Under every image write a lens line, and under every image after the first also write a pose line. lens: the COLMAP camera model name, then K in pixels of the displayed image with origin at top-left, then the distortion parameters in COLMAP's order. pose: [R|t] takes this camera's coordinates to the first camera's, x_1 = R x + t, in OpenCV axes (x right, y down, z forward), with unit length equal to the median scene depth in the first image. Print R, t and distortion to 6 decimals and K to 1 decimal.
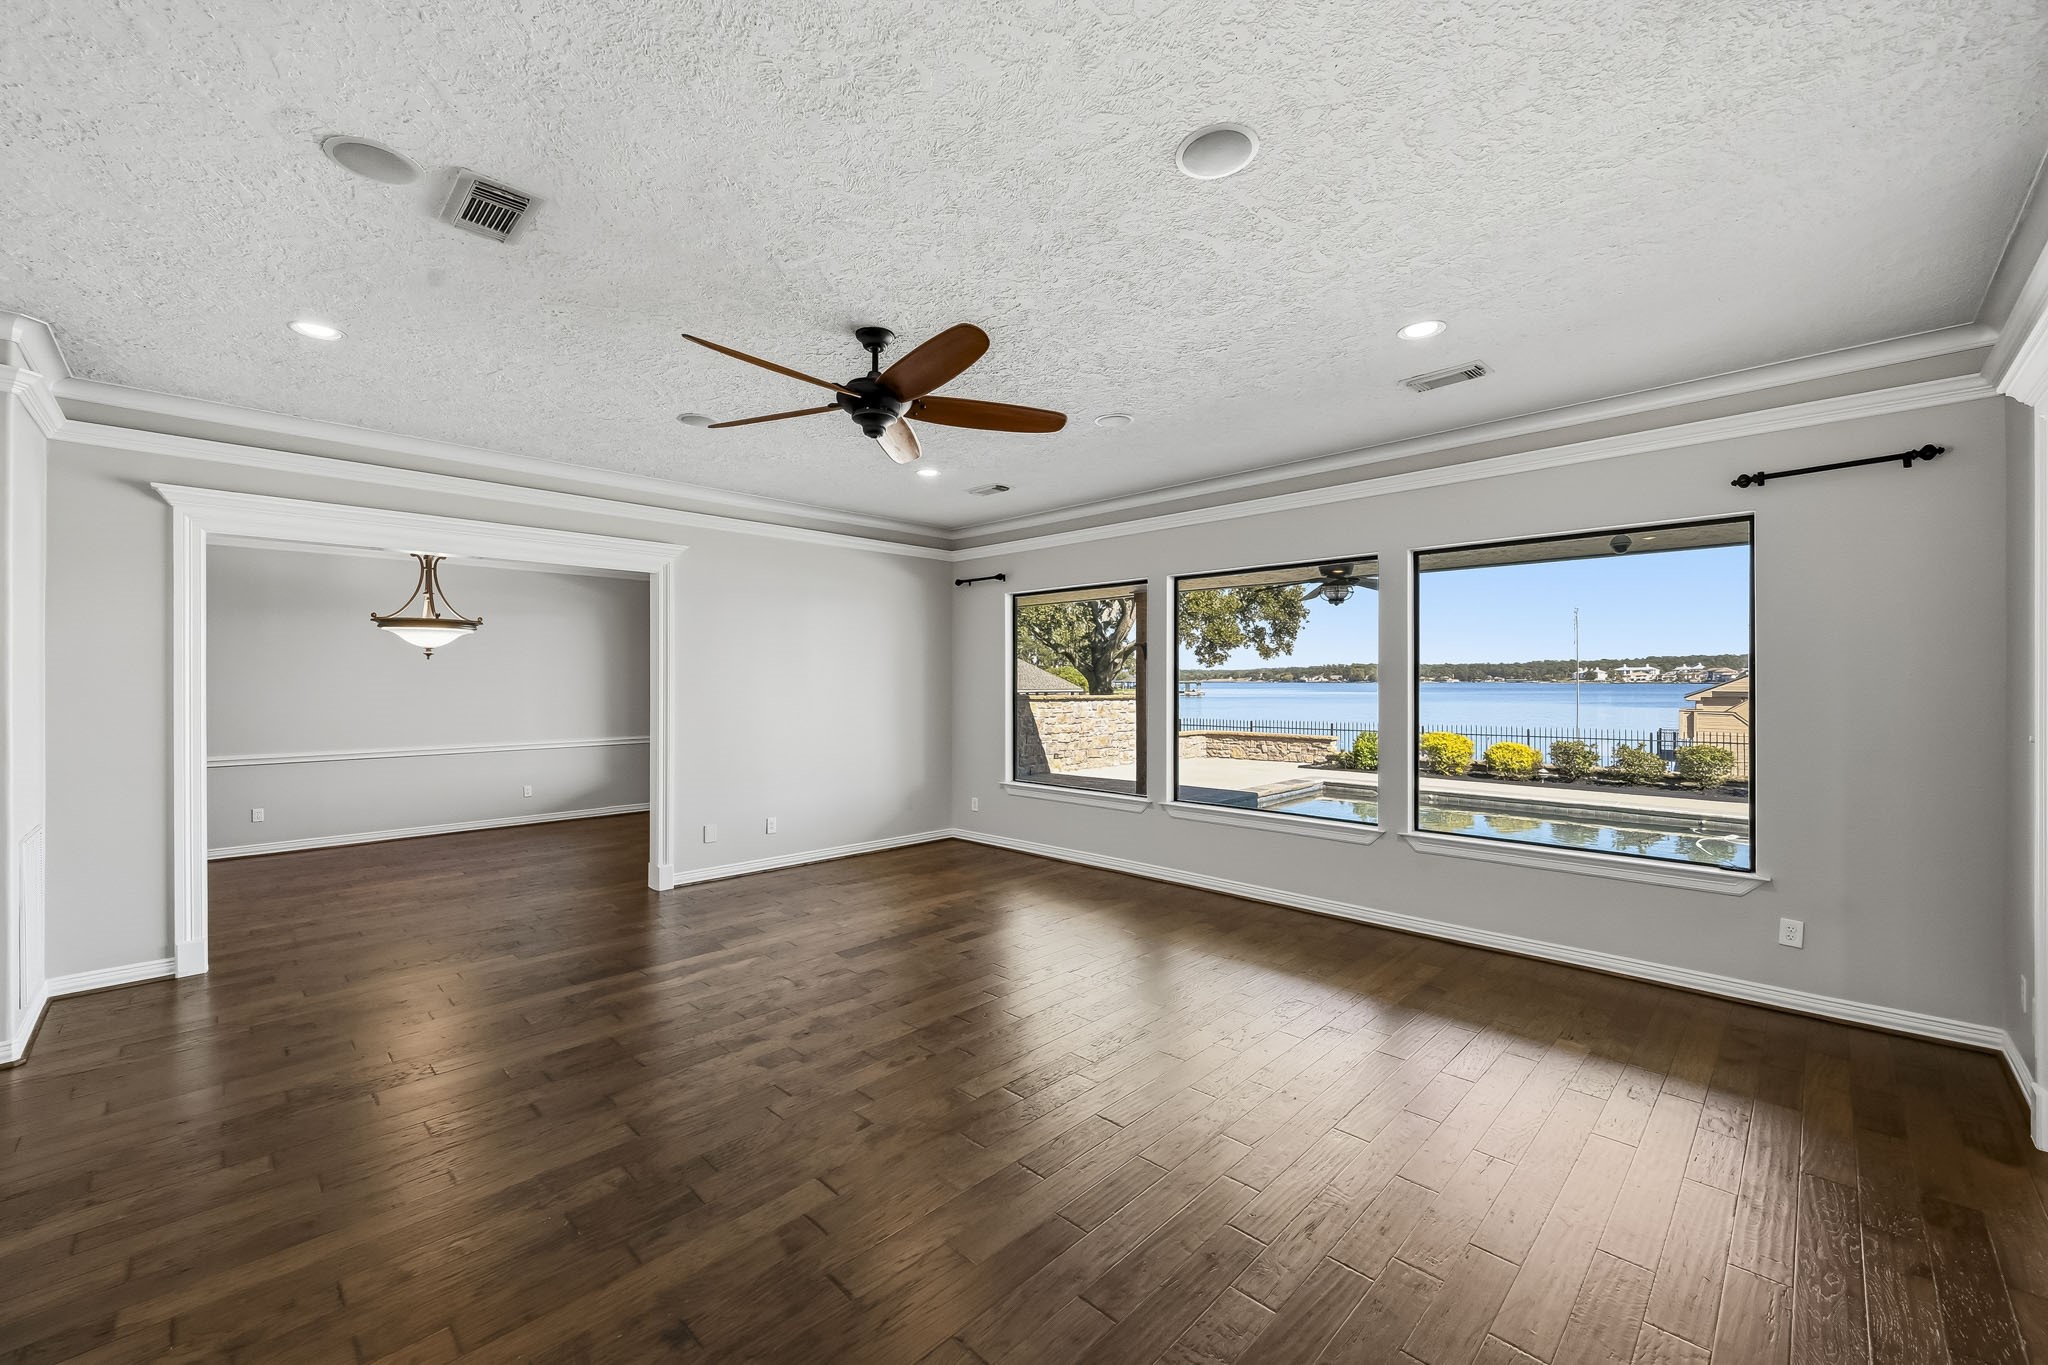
lens RADIAL K [[809.0, 0, 1017.7], [0, 809.0, 679.1], [0, 0, 1]] dist [0.001116, 0.000174]
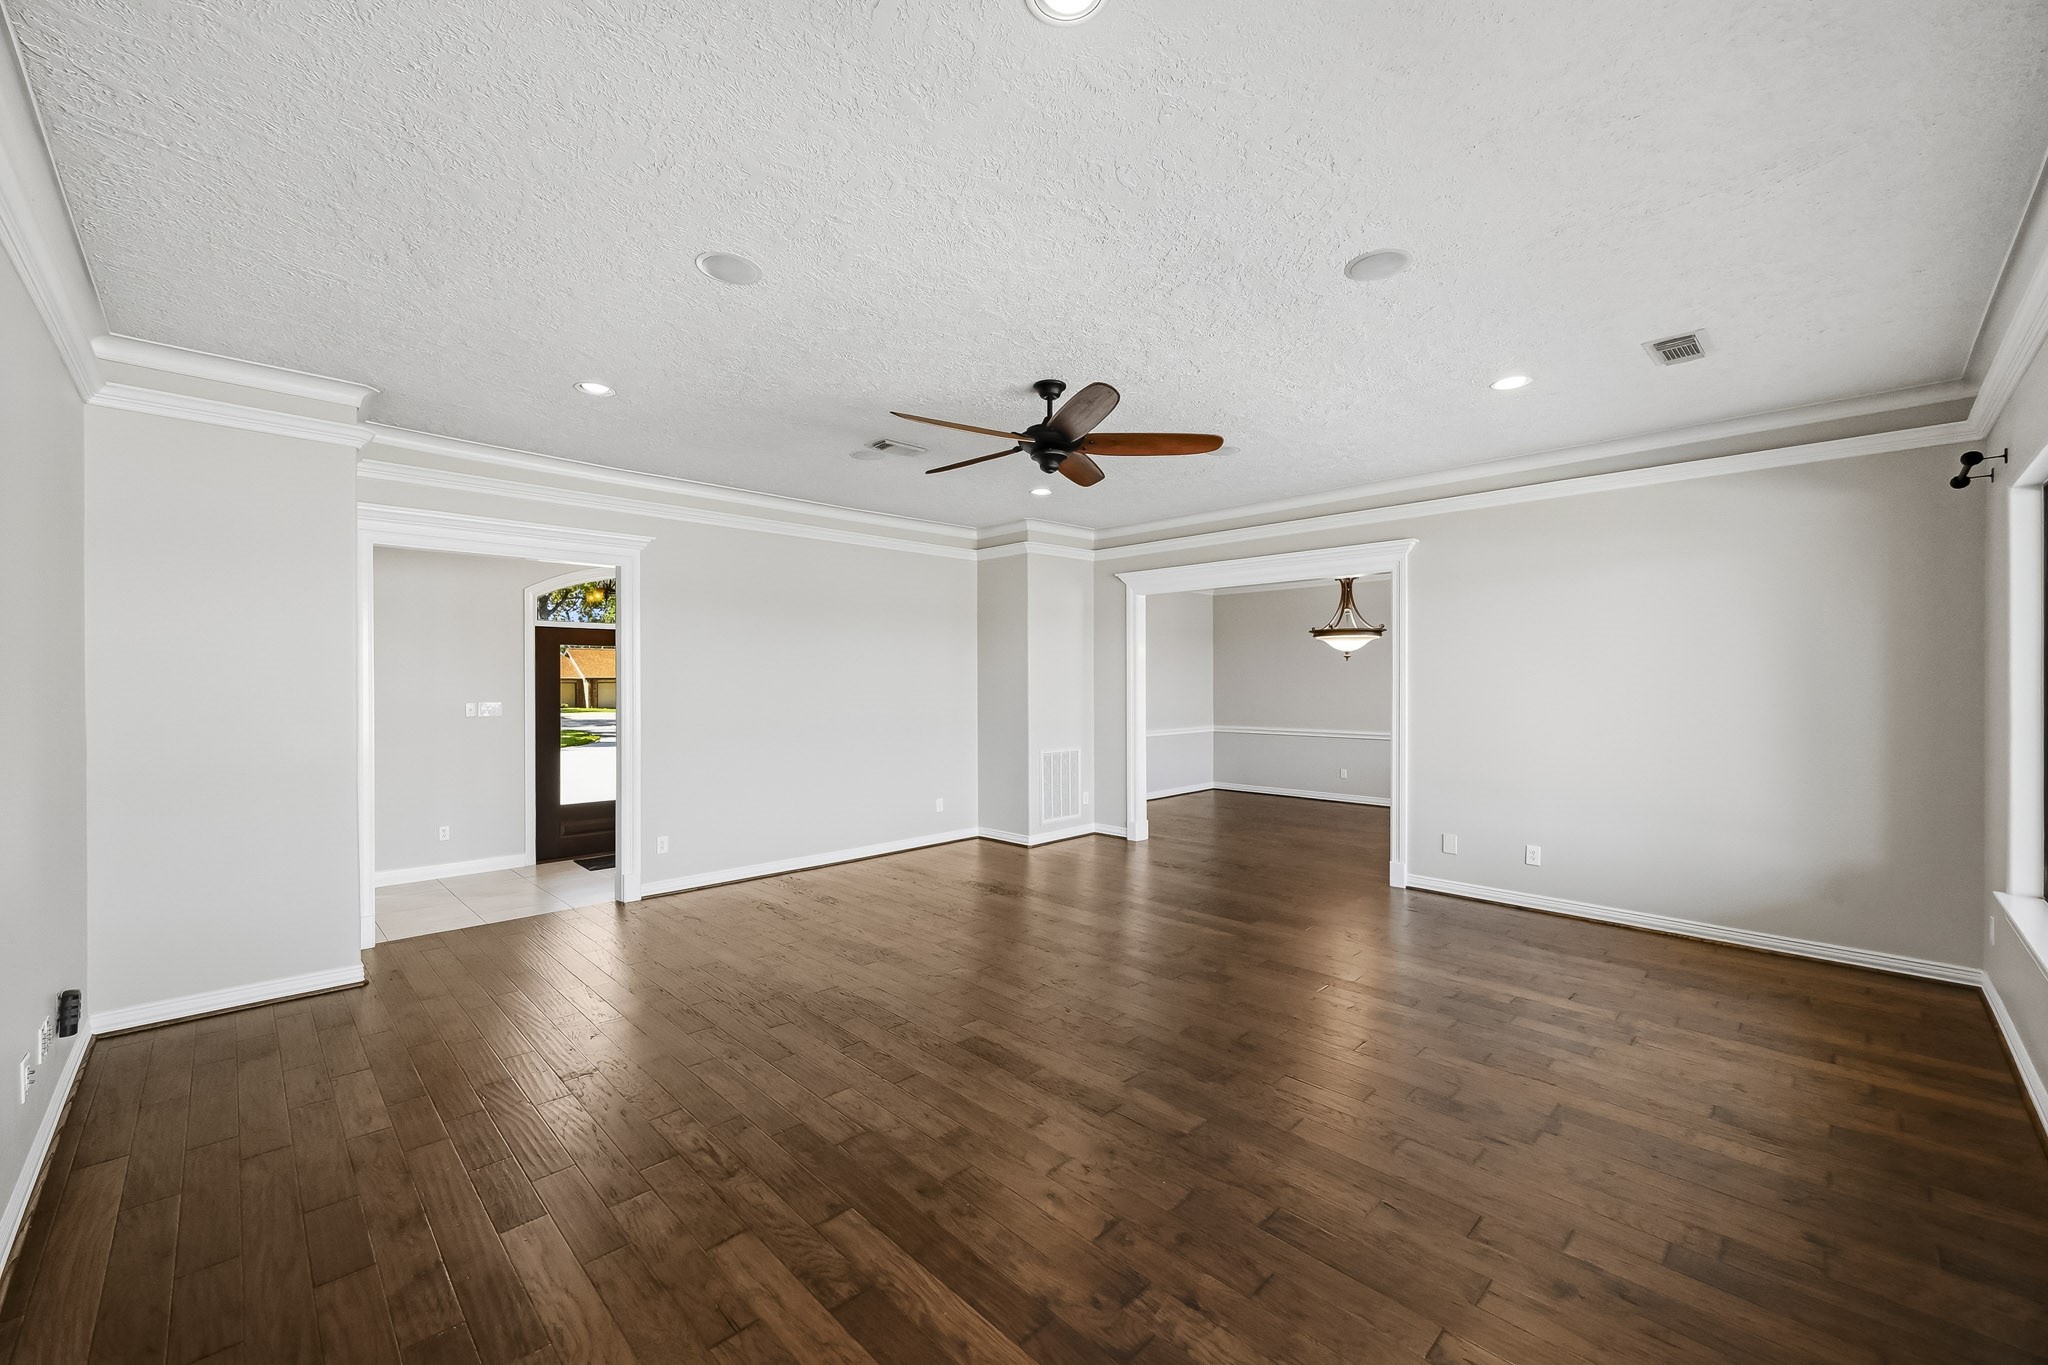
lens RADIAL K [[809.0, 0, 1029.3], [0, 809.0, 677.2], [0, 0, 1]] dist [0.001116, 0.000174]
pose [[-0.008359, -0.005637, -0.999949, 0.529992], [-0.000166, 0.999984, -0.005636, 0.007130], [0.999965, 0.000119, -0.008360, 0.521078]]
